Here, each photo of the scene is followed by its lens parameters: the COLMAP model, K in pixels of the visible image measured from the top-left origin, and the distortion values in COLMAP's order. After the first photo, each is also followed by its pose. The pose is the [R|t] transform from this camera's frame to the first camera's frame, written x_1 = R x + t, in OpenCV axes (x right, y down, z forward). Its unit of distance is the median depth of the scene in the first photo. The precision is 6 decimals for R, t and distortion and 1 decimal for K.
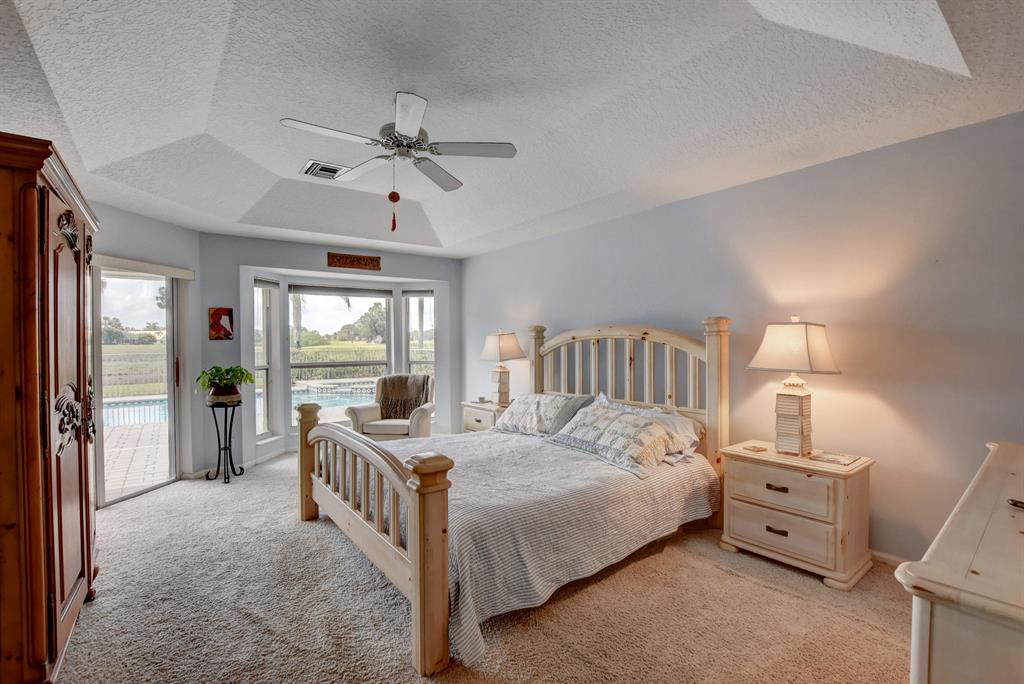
lens RADIAL K [[449.5, 0, 520.5], [0, 449.5, 346.8], [0, 0, 1]] dist [-0.004424, -0.000119]
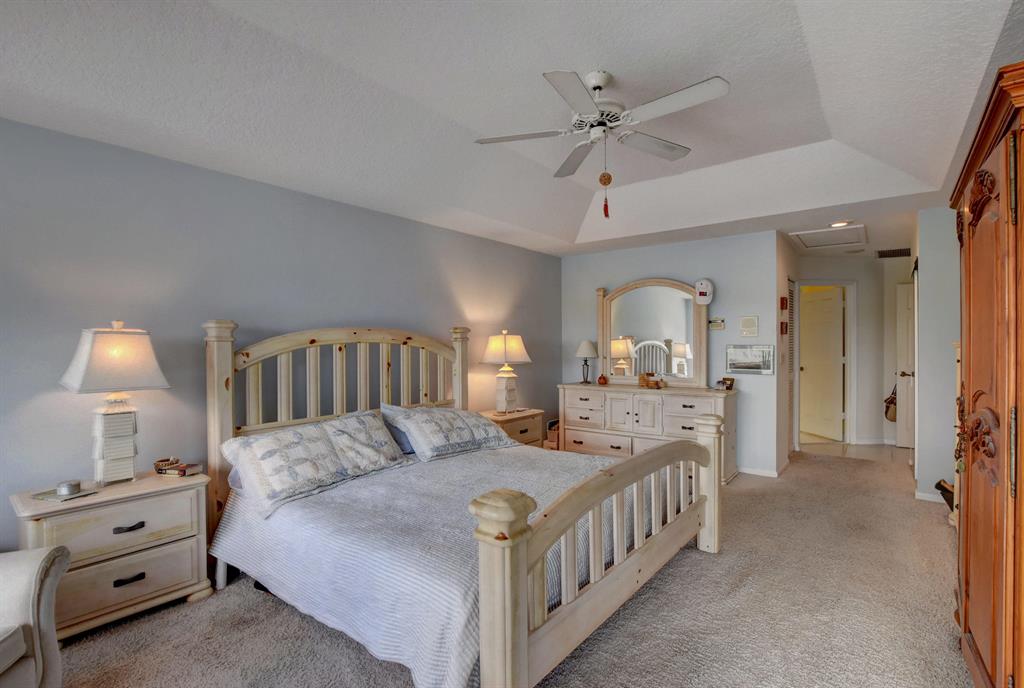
lens RADIAL K [[467.0, 0, 515.4], [0, 467.0, 343.4], [0, 0, 1]] dist [-0.028148, 0.003479]
pose [[-0.204462, 0.011129, 0.978811, -0.735831], [0.022554, 0.999723, -0.006655, -0.004483], [-0.978615, 0.020715, -0.204657, 0.874451]]
